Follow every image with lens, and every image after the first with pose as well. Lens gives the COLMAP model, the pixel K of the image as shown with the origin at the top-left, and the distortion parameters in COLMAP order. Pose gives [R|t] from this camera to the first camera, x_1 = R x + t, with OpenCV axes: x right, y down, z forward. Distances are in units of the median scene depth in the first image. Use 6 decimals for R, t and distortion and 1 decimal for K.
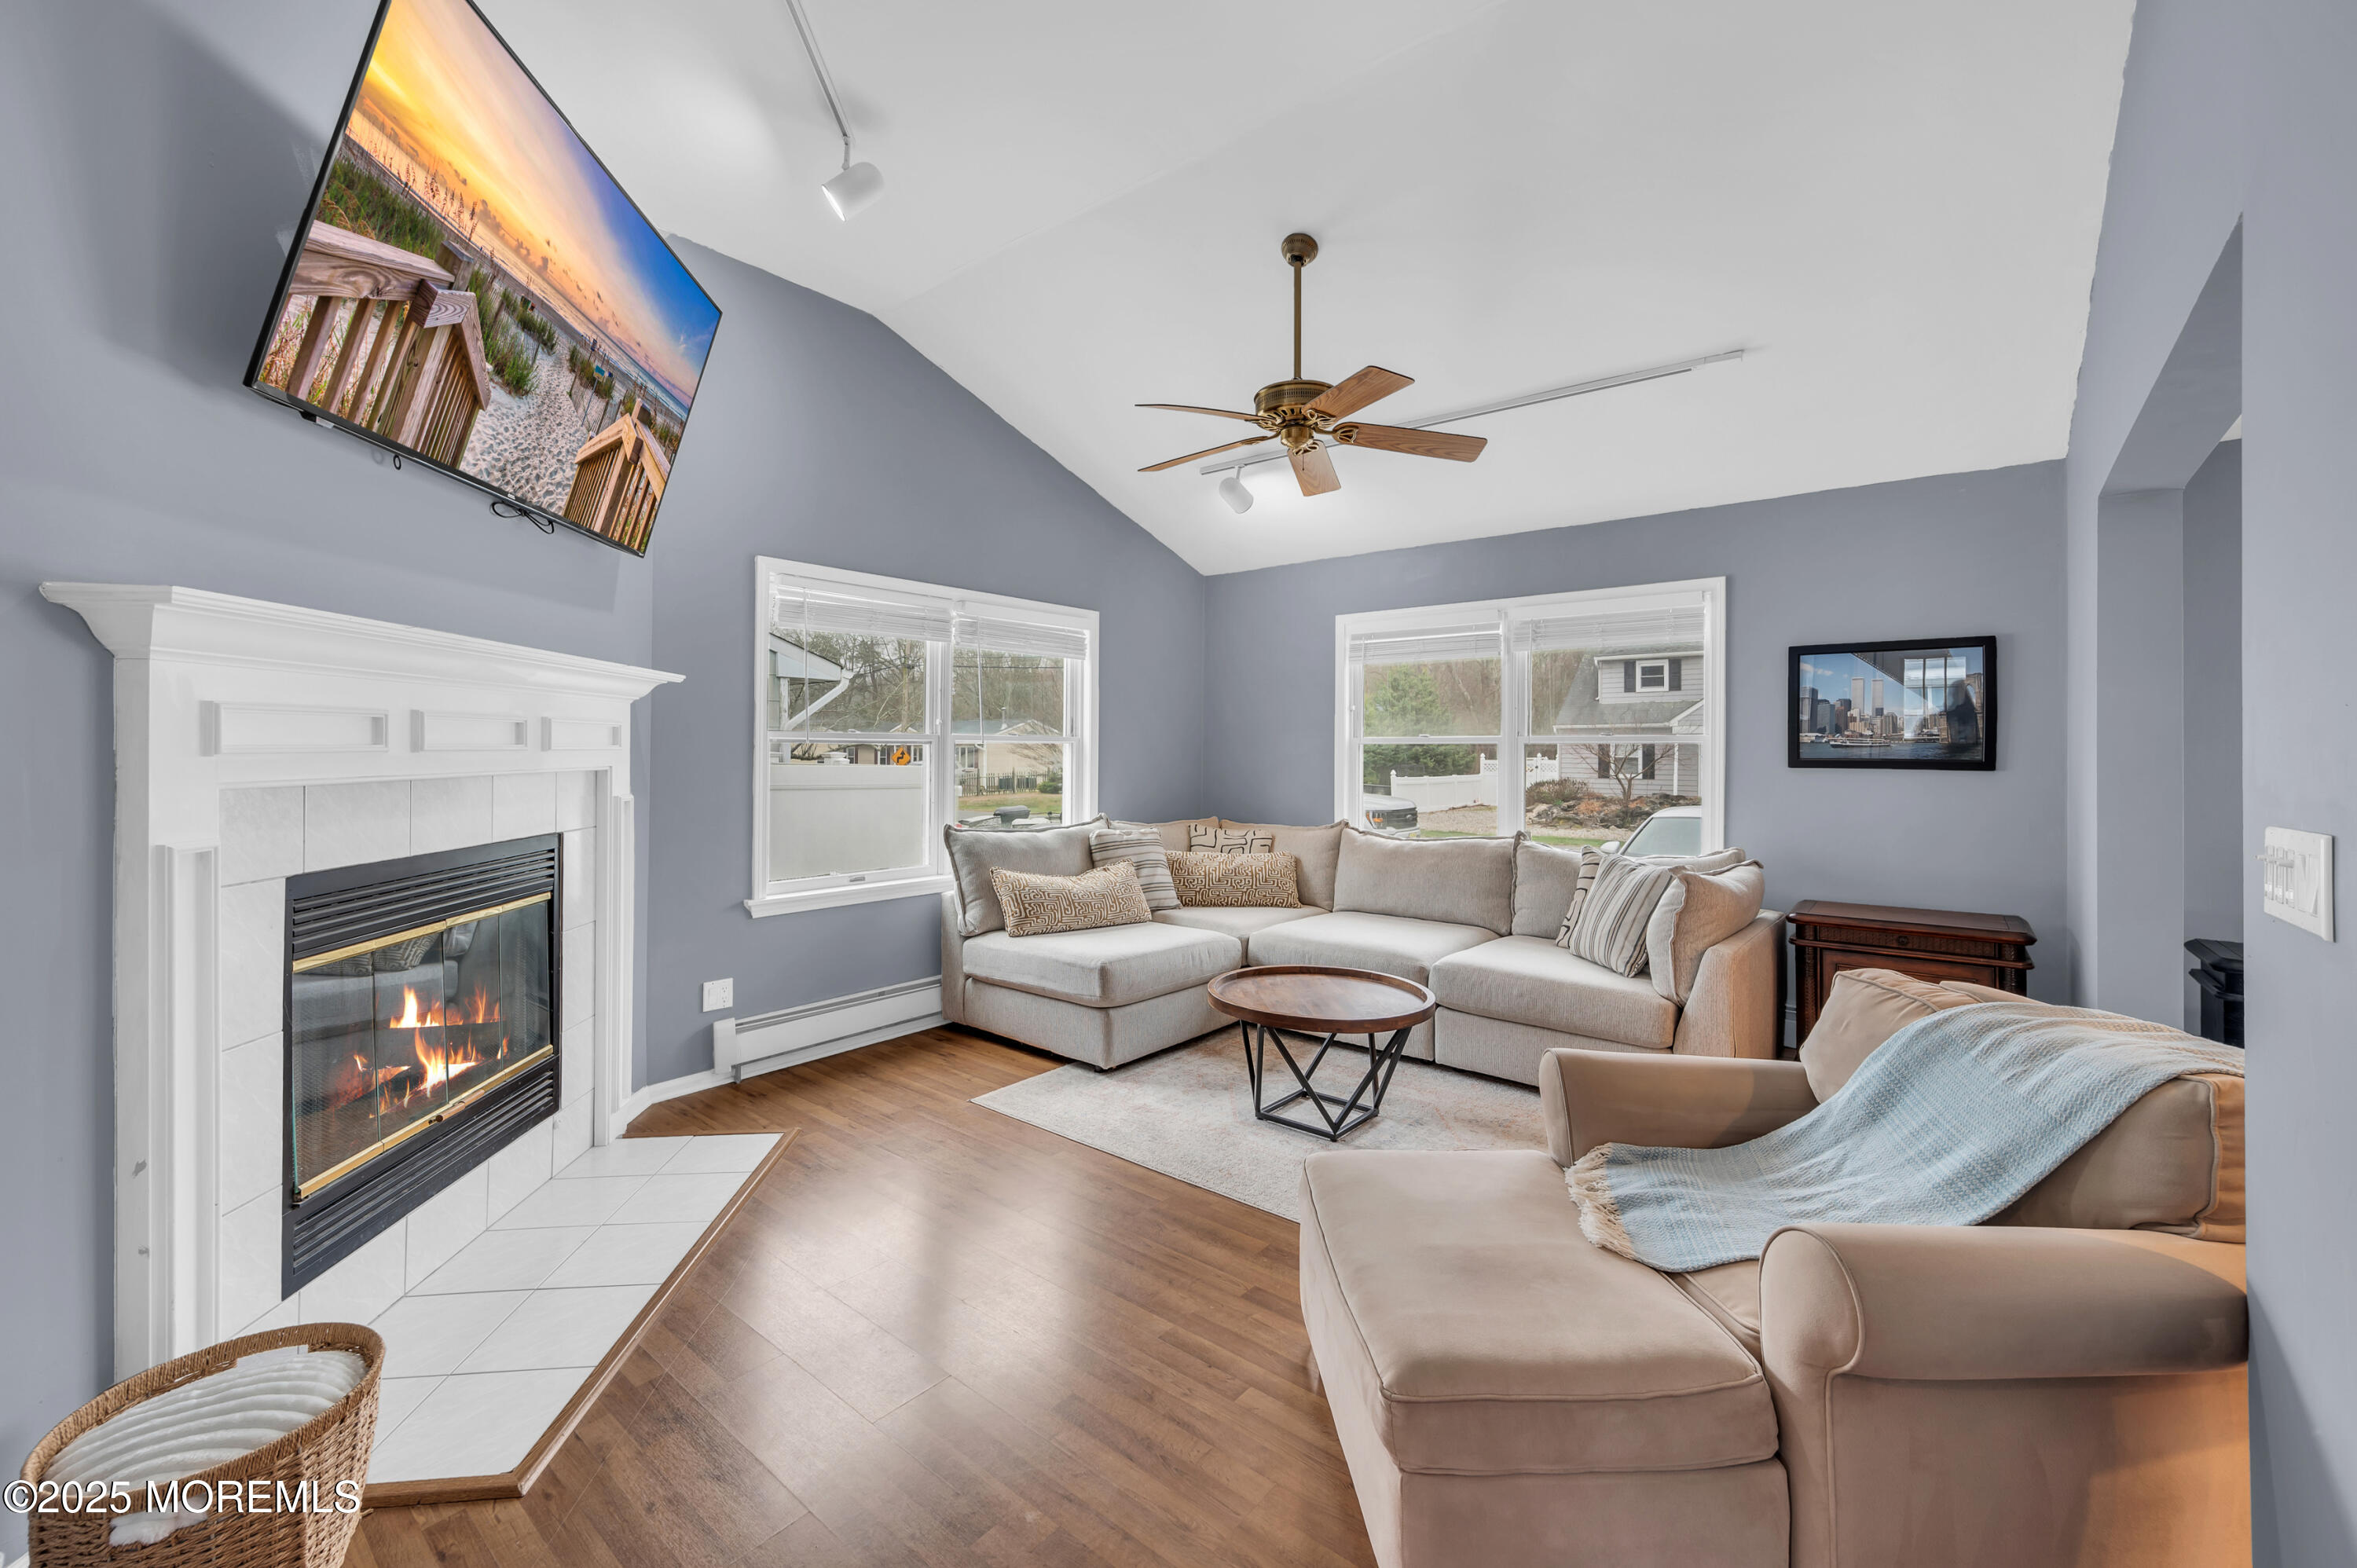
lens RADIAL K [[939.0, 0, 1188.5], [0, 939.0, 752.1], [0, 0, 1]] dist [-0.000760, -0.000091]
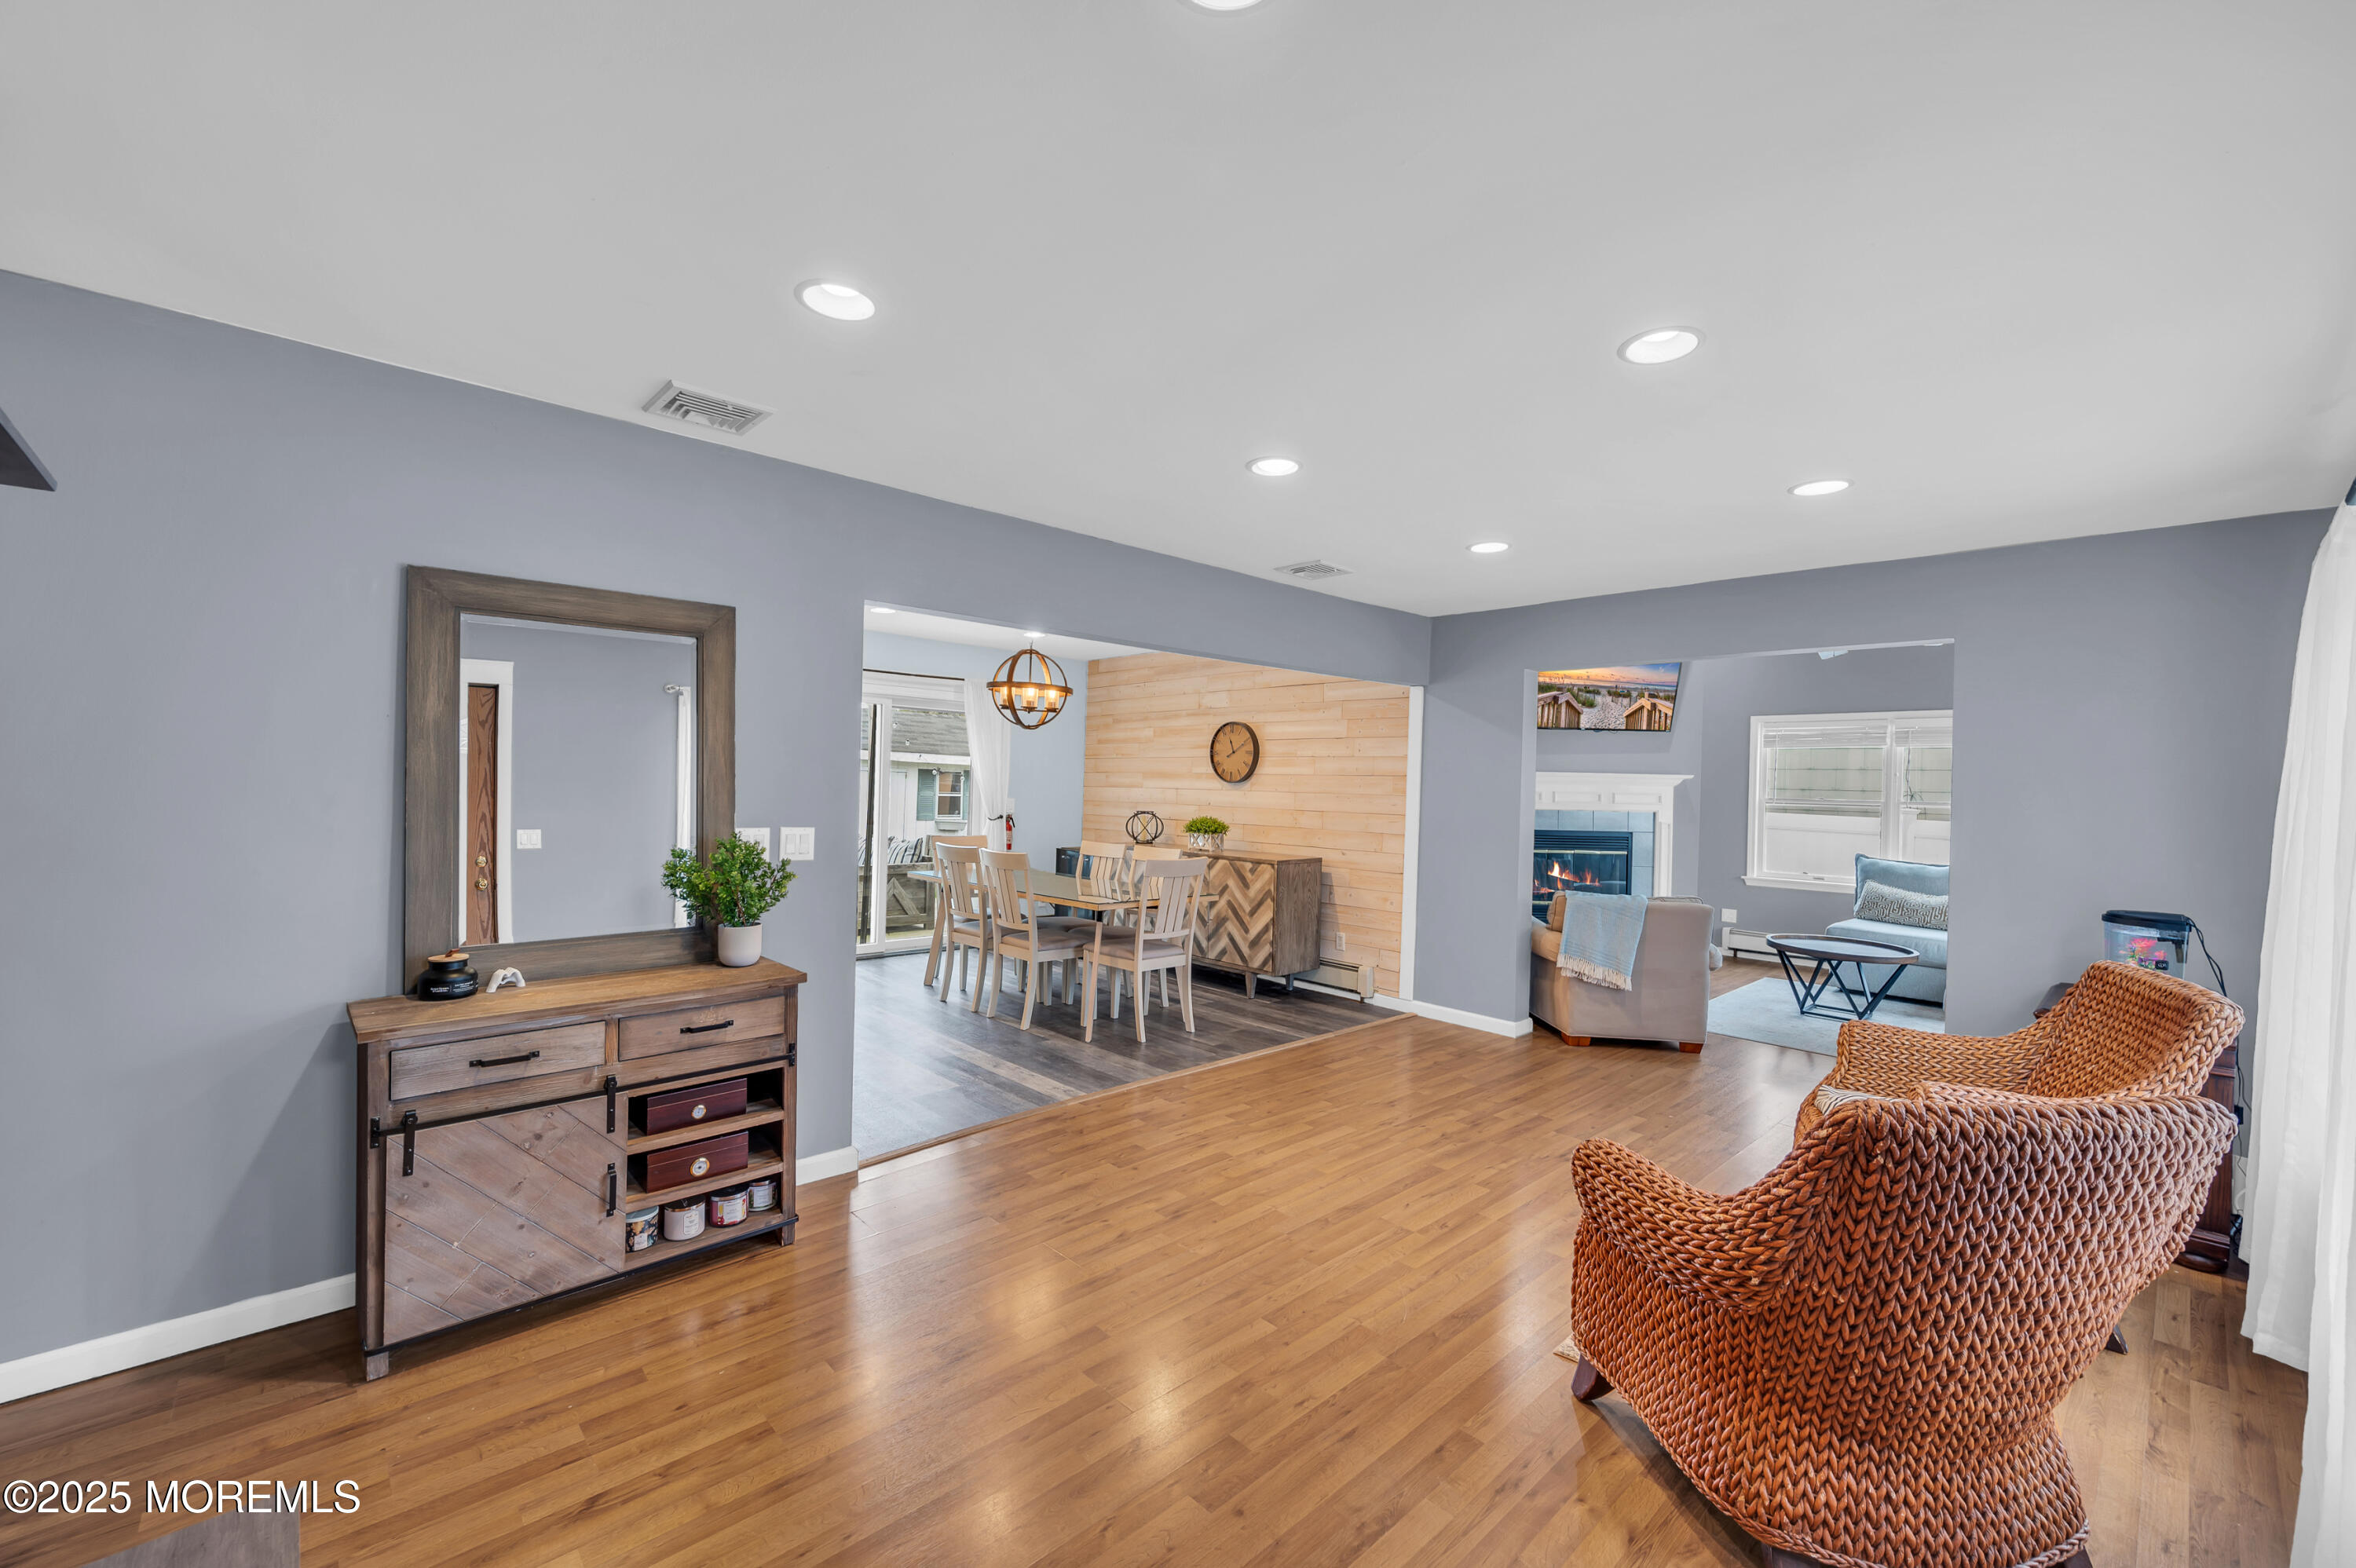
lens RADIAL K [[945.8, 0, 1178.0], [0, 945.8, 784.0], [0, 0, 1]] dist [0.001809, -0.000356]
pose [[-0.124296, -0.010263, -0.992192, 2.156391], [-0.028574, 0.999569, -0.006760, -0.003658], [0.991834, 0.027511, -0.124535, -0.035623]]
